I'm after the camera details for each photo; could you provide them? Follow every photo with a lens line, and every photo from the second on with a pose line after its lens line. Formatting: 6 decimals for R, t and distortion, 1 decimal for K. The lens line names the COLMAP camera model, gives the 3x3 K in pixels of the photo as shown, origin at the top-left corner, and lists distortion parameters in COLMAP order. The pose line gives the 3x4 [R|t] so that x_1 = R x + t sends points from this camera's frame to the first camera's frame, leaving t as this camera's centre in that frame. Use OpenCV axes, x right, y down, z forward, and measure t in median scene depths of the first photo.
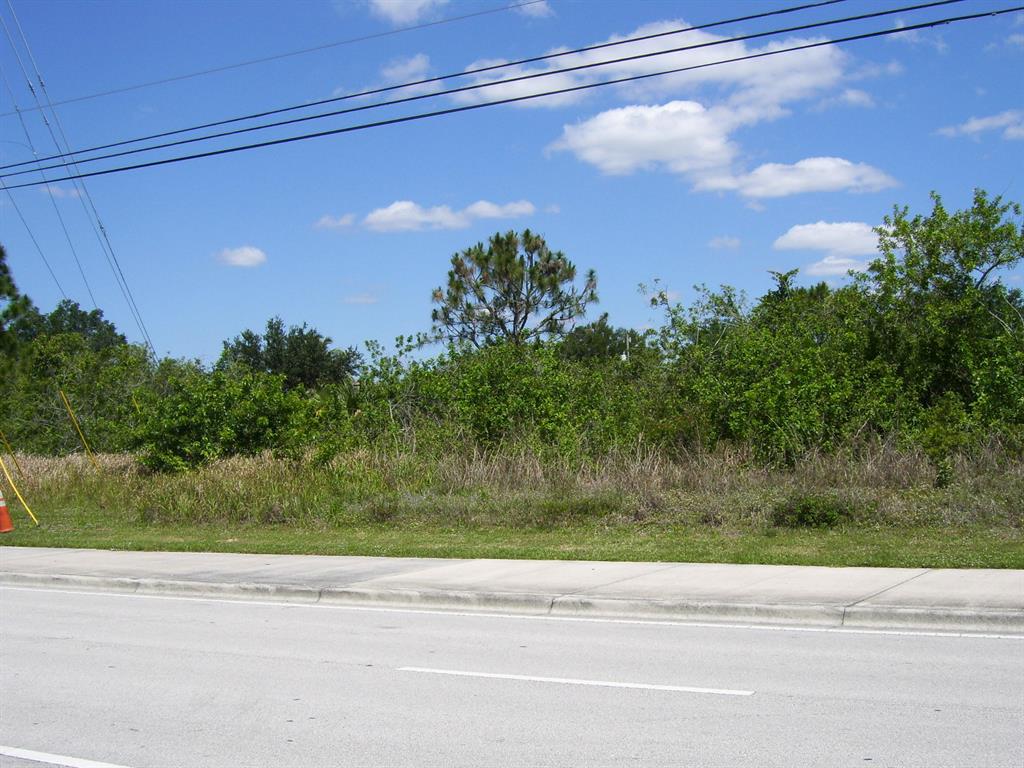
lens RADIAL K [[1355.0, 0, 512.0], [0, 1355.0, 384.0], [0, 0, 1]] dist [-0.137114, 0.008759]
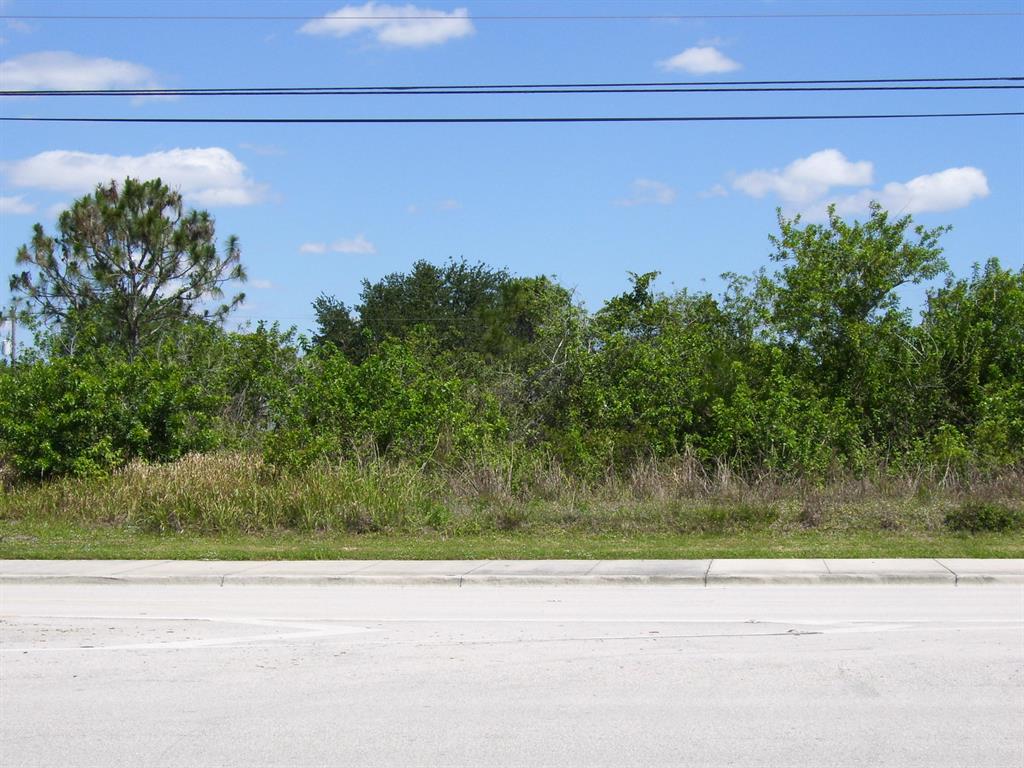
lens RADIAL K [[2049.5, 0, 512.0], [0, 2049.5, 384.0], [0, 0, 1]] dist [0.024559, 0.048390]
pose [[0.915045, 0.041827, 0.401177, -0.410396], [-0.041203, 0.999099, -0.010188, 0.007208], [-0.401241, -0.007207, 0.915944, -0.206182]]
